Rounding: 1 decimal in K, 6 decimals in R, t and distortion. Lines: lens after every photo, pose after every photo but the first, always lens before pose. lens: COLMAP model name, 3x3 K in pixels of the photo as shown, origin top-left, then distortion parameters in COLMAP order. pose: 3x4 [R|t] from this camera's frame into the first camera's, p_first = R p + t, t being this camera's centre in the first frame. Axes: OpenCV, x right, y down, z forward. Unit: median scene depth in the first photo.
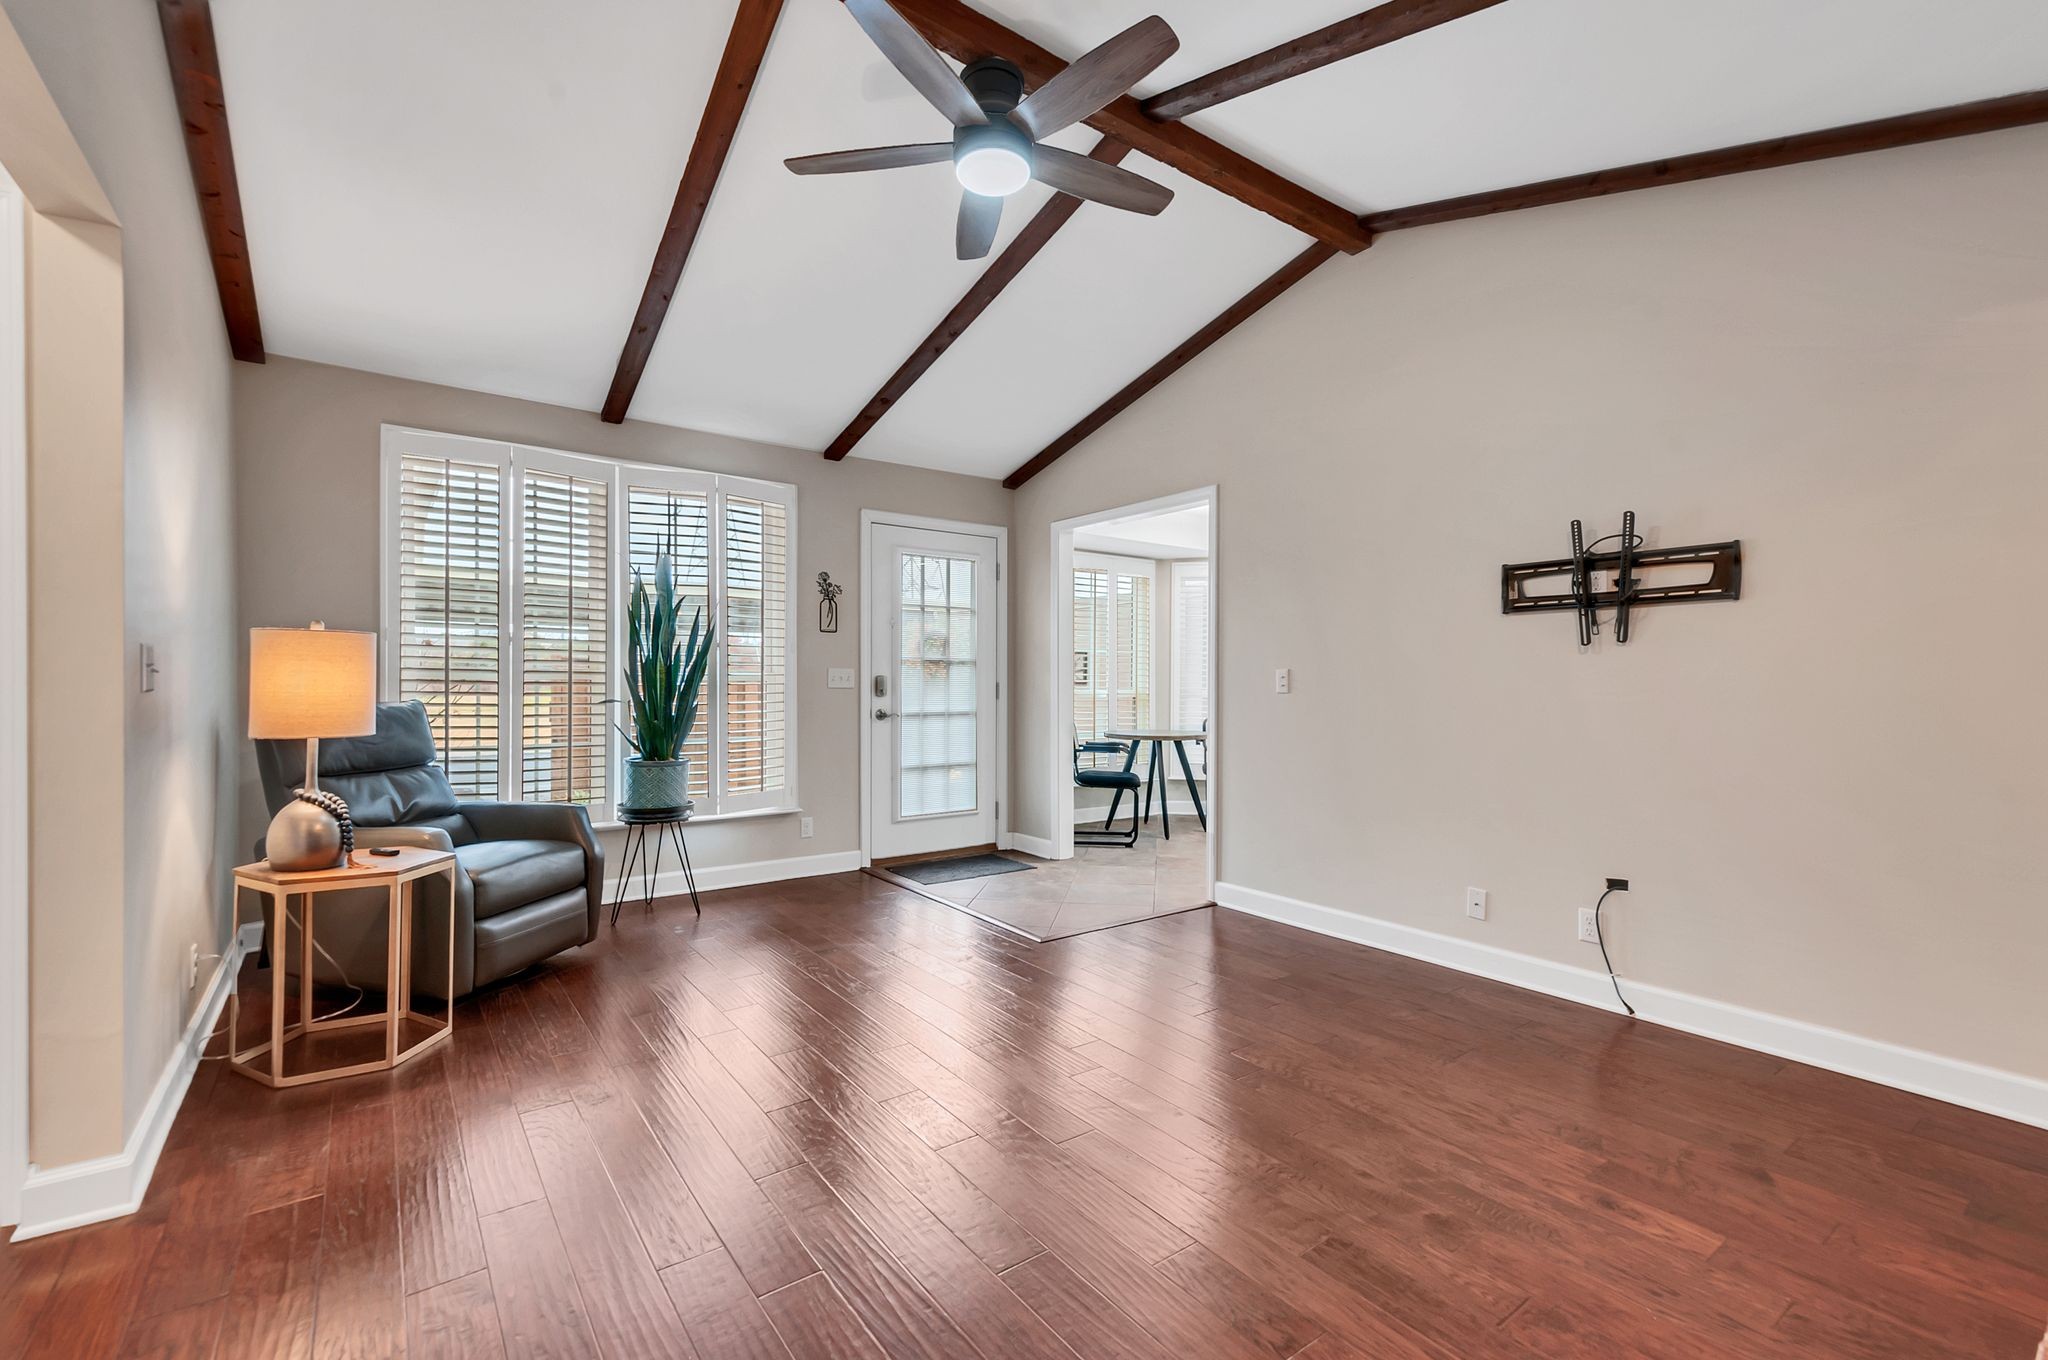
lens RADIAL K [[896.8, 0, 1036.7], [0, 896.8, 685.9], [0, 0, 1]] dist [0.018990, -0.000302]
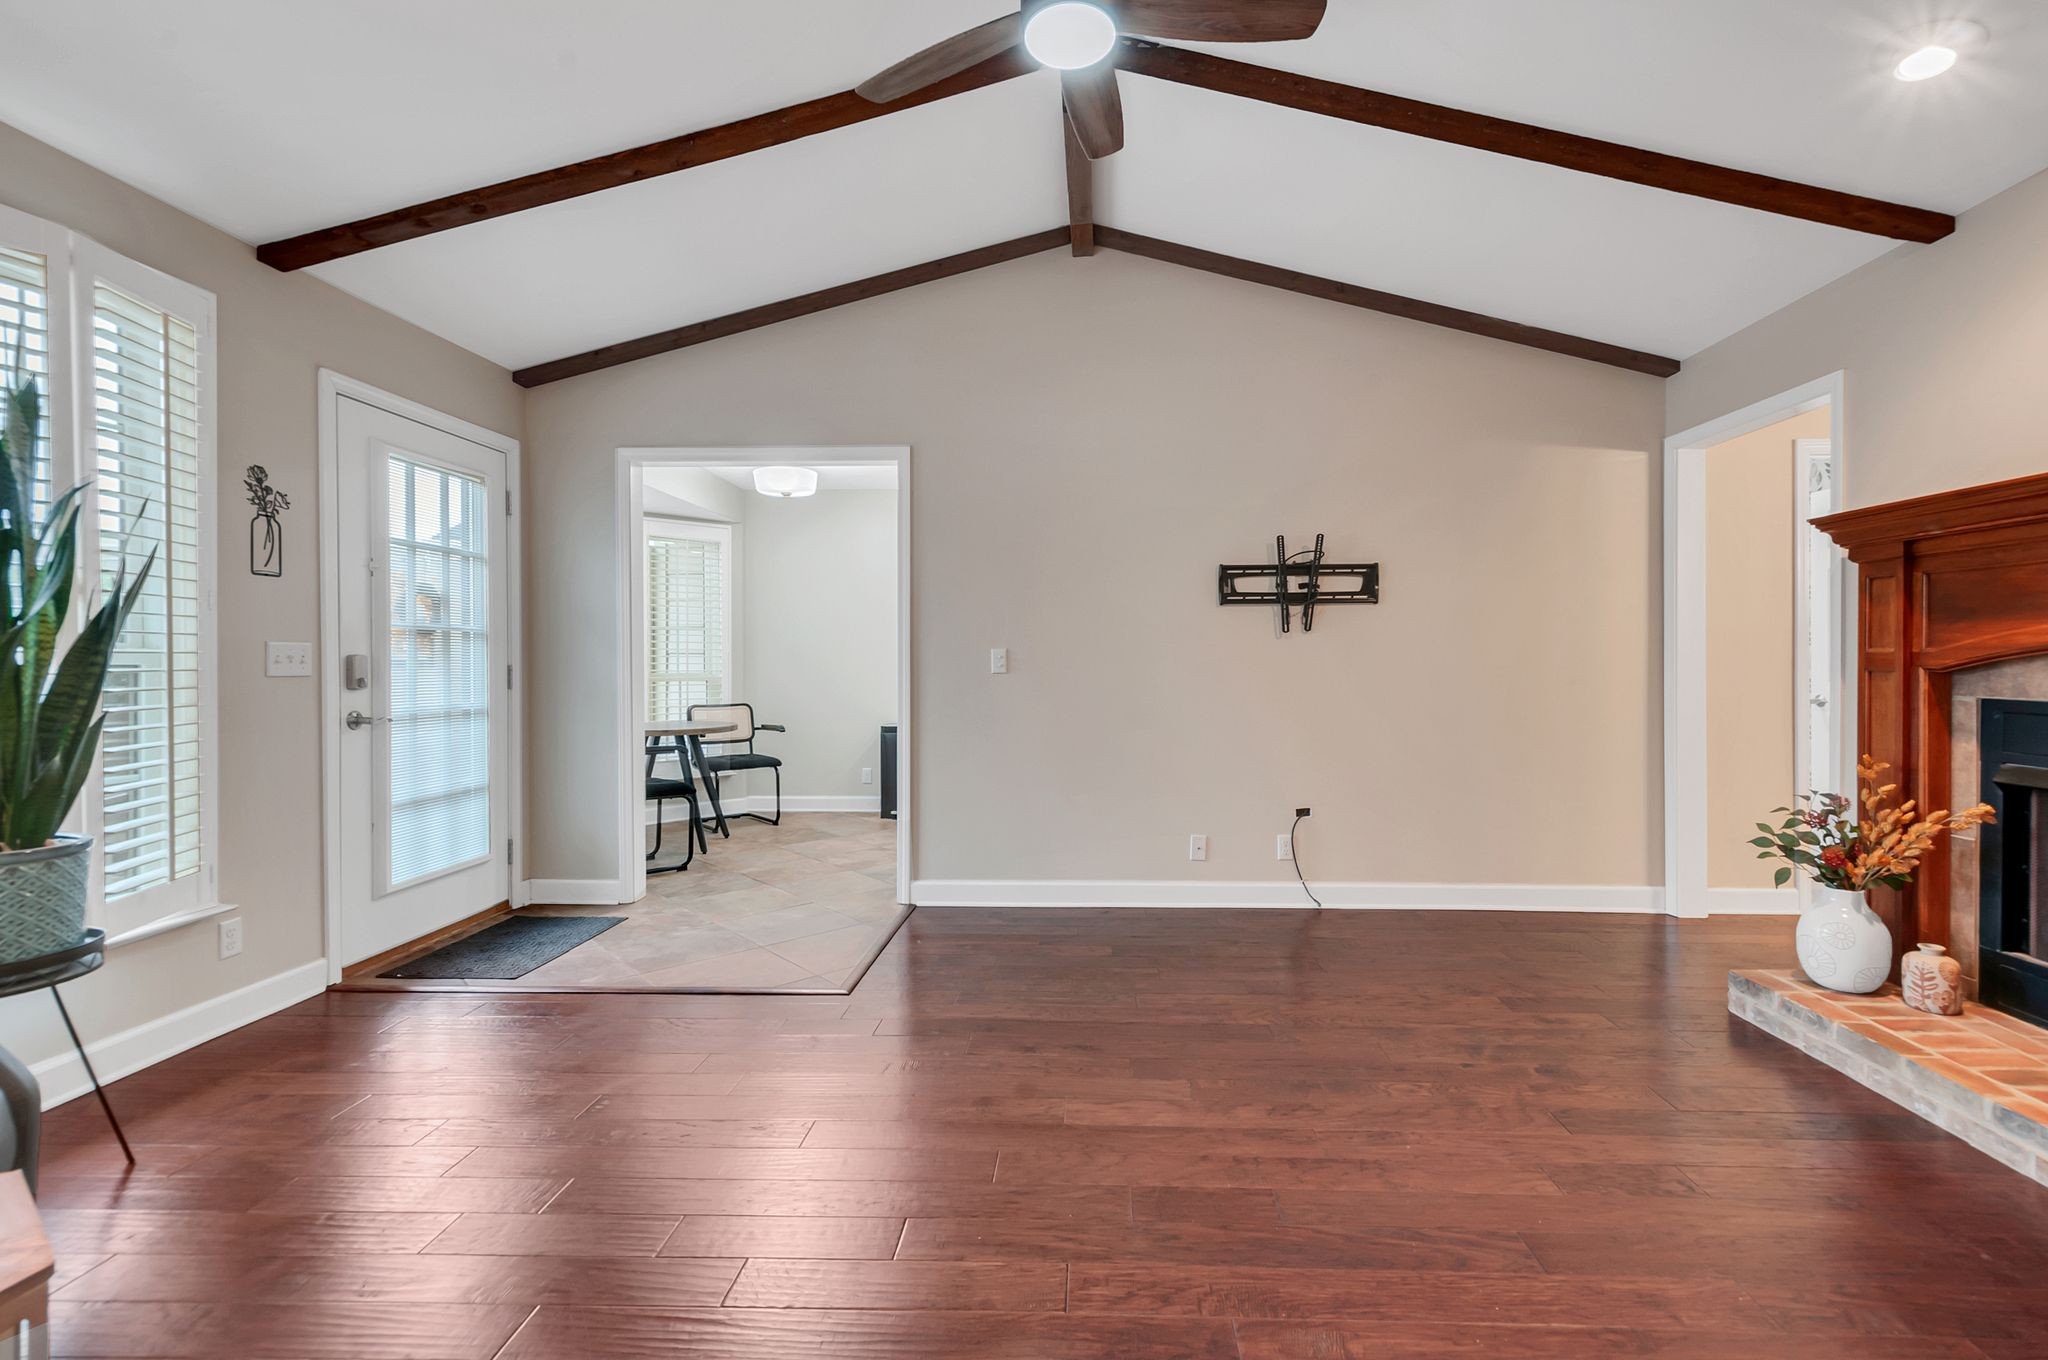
lens RADIAL K [[895.2, 0, 1074.0], [0, 895.2, 669.0], [0, 0, 1]] dist [0.001080, -0.000178]
pose [[0.615757, -0.010216, 0.787870, -0.437877], [0.008501, 0.999944, 0.006322, -0.002255], [-0.787890, 0.002805, 0.615809, 0.329242]]
